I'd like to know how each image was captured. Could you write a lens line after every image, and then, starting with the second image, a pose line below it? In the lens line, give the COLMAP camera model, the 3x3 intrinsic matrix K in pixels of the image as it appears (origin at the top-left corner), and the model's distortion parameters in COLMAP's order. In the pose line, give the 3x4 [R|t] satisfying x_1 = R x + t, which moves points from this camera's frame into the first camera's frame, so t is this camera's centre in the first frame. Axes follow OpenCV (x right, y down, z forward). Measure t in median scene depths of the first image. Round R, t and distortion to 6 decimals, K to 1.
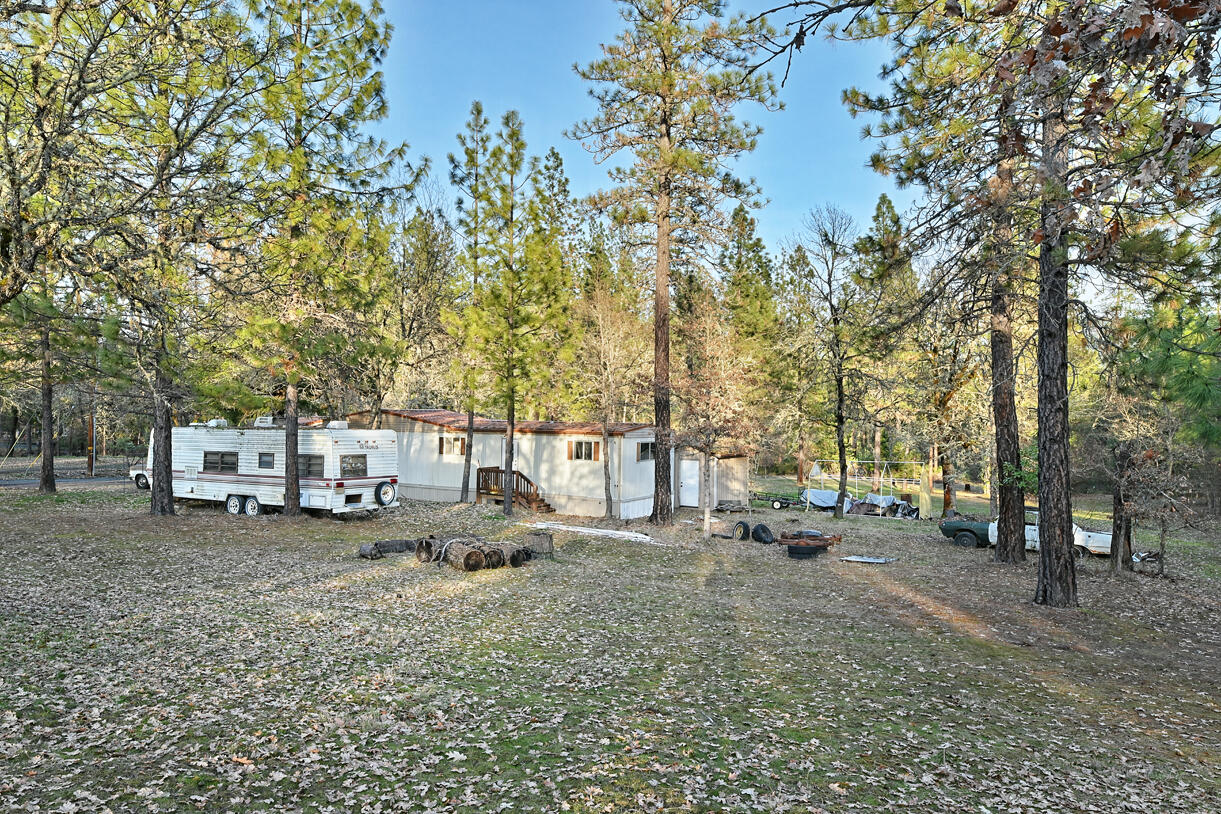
lens RADIAL K [[779.2, 0, 610.5], [0, 779.2, 407.0], [0, 0, 1]] dist [0.002180, 0.001351]
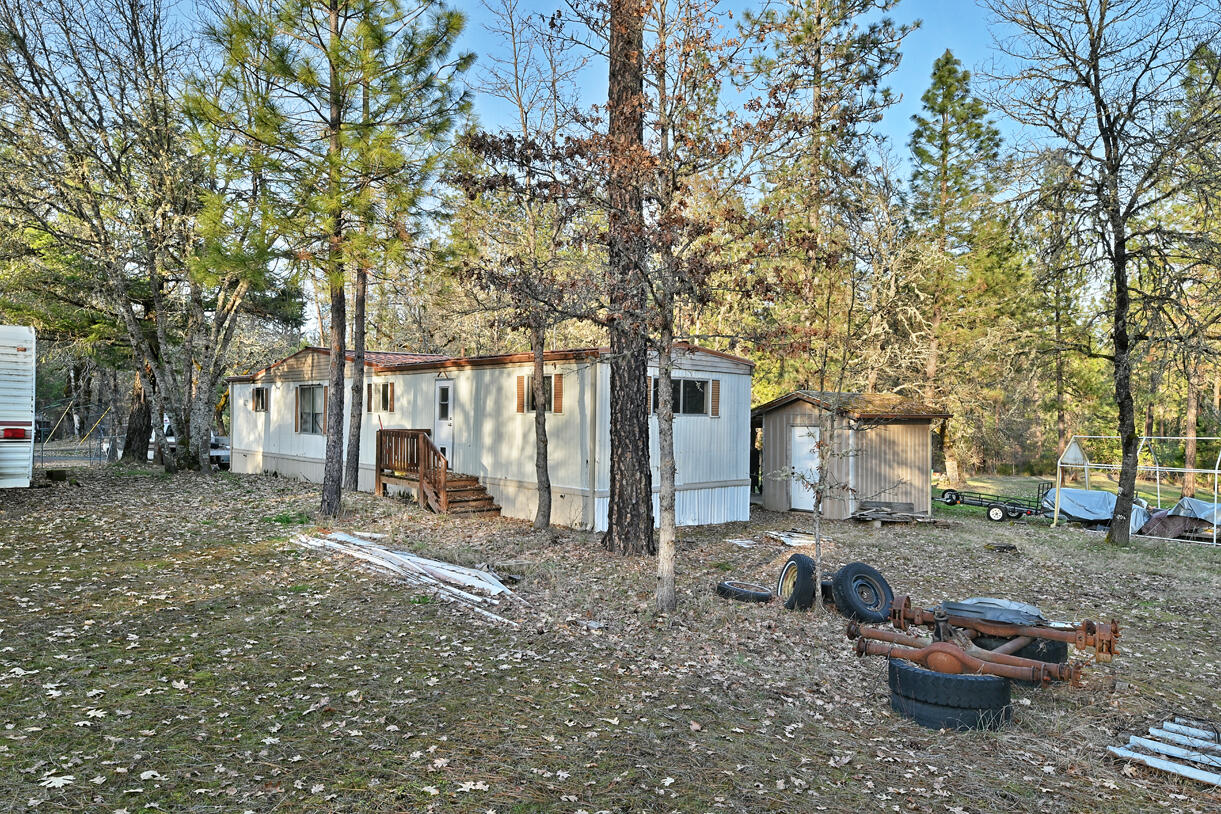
lens RADIAL K [[779.2, 0, 610.5], [0, 779.2, 407.0], [0, 0, 1]] dist [0.002180, 0.001351]
pose [[0.956088, -0.006262, -0.293014, 0.153545], [0.006310, 0.999980, -0.000781, 0.063495], [0.293013, -0.001103, 0.956108, 0.510304]]
